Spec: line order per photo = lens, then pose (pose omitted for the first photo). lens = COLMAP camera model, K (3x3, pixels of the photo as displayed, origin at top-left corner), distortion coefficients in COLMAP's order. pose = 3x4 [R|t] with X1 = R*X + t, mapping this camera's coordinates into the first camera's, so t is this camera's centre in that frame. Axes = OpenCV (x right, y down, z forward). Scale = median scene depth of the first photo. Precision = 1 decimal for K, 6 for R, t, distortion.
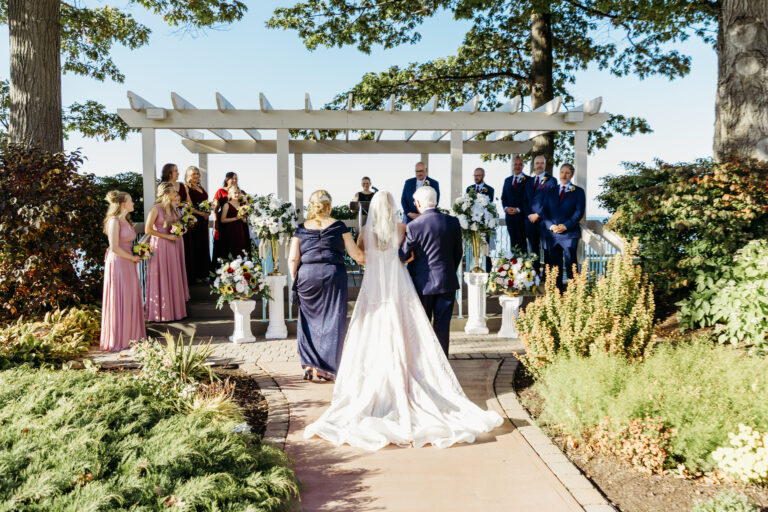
lens RADIAL K [[598.2, 0, 384.0], [0, 598.2, 256.0], [0, 0, 1]] dist [-0.023373, 0.008018]
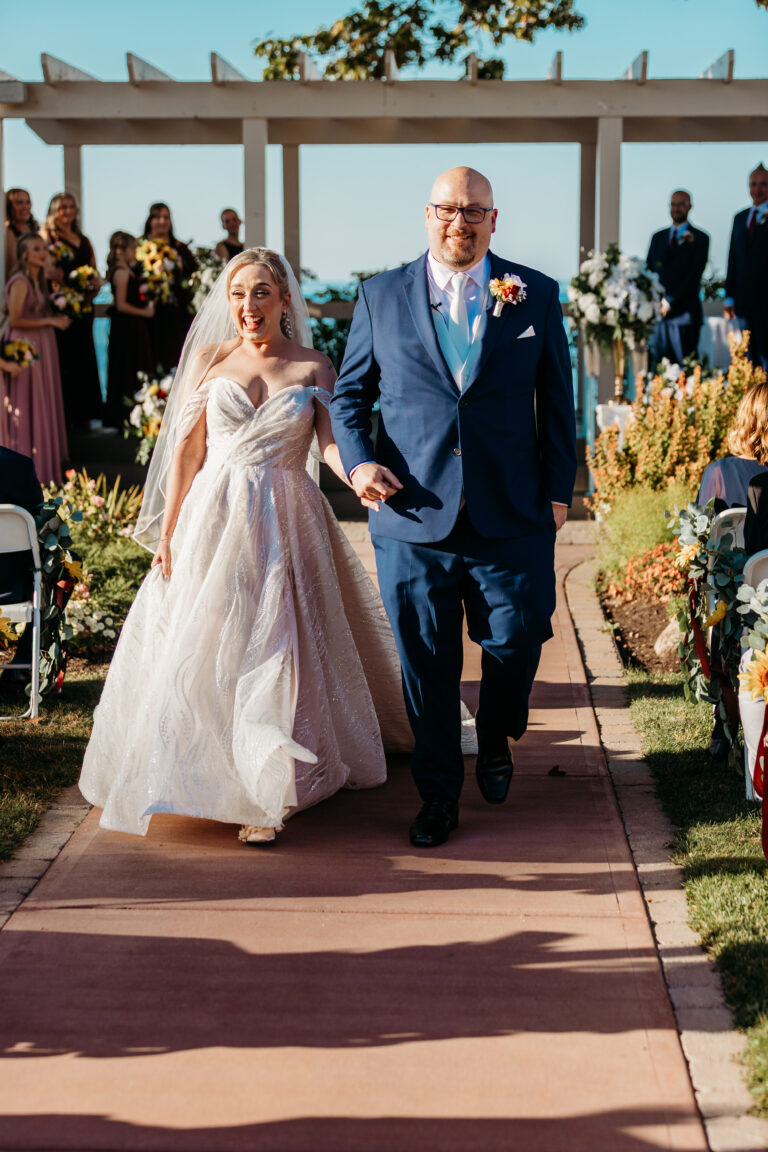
lens RADIAL K [[2359.7, 0, 384.0], [0, 2359.7, 576.0], [0, 0, 1]] dist [-0.006697, 0.190407]
pose [[0.993695, 0.016958, -0.110825, 0.135943], [-0.010526, 0.998240, 0.058369, 0.043345], [0.111620, -0.056835, 0.992124, -0.809399]]
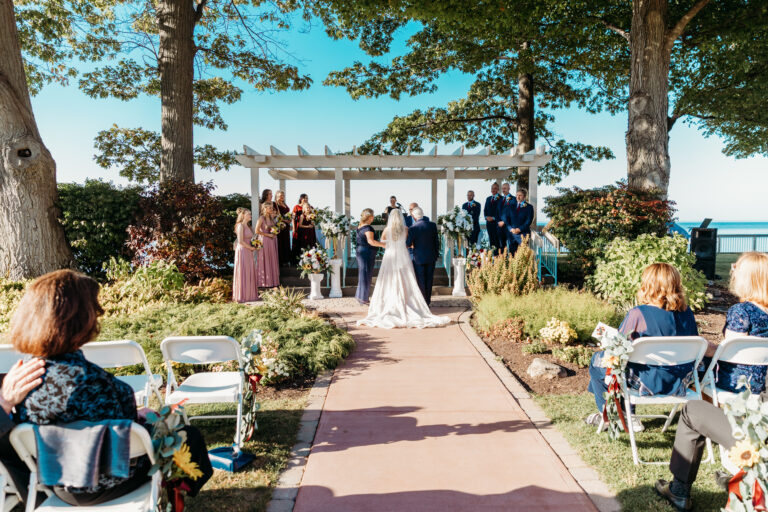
lens RADIAL K [[519.9, 0, 384.0], [0, 519.9, 256.0], [0, 0, 1]] dist [0.002404, -0.000146]
pose [[0.998128, 0.003994, -0.061028, 0.028296], [-0.004075, 0.999991, -0.001214, 0.018334], [0.061023, 0.001461, 0.998135, -0.302911]]
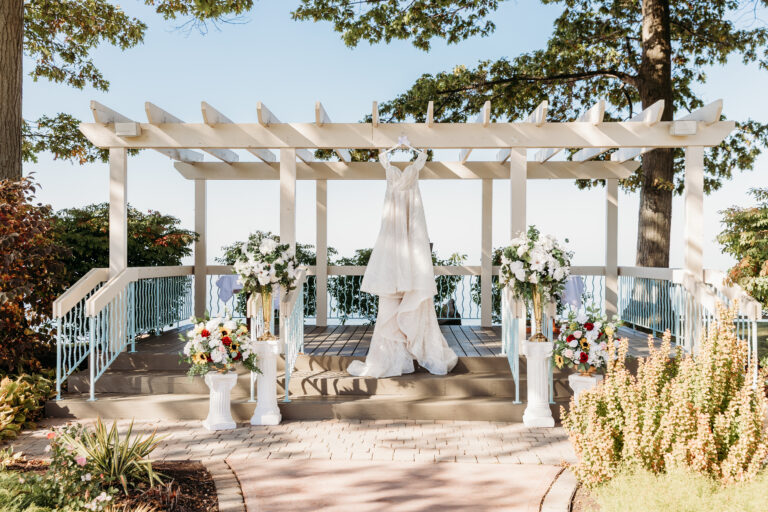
lens RADIAL K [[778.9, 0, 384.0], [0, 778.9, 256.0], [0, 0, 1]] dist [0.022328, 0.012466]
pose [[0.994515, 0.006518, -0.104392, 0.049253], [-0.013829, 0.997489, -0.069462, -0.005322], [0.103677, 0.070525, 0.992108, 0.023542]]
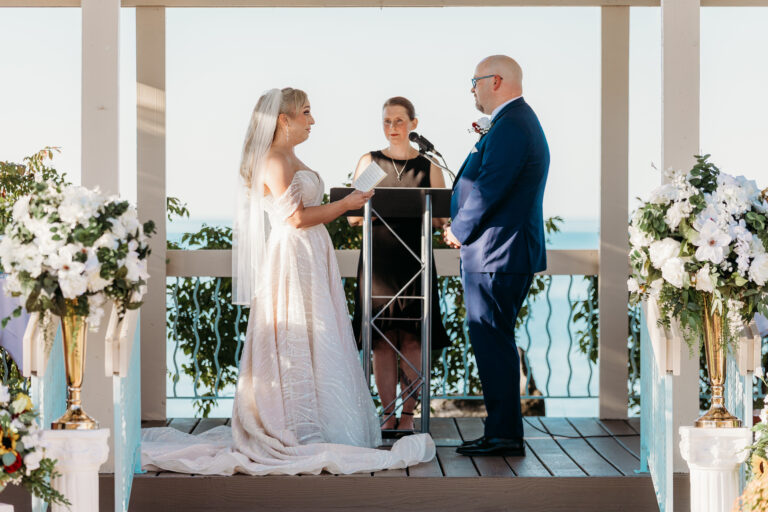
lens RADIAL K [[3035.4, 0, 384.0], [0, 3035.4, 256.0], [0, 0, 1]] dist [0.062364, 0.267006]
pose [[0.997916, 0.005414, -0.064293, 0.062112], [-0.008907, 0.998491, -0.054180, 0.019450], [0.063903, 0.054640, 0.996459, -0.438139]]
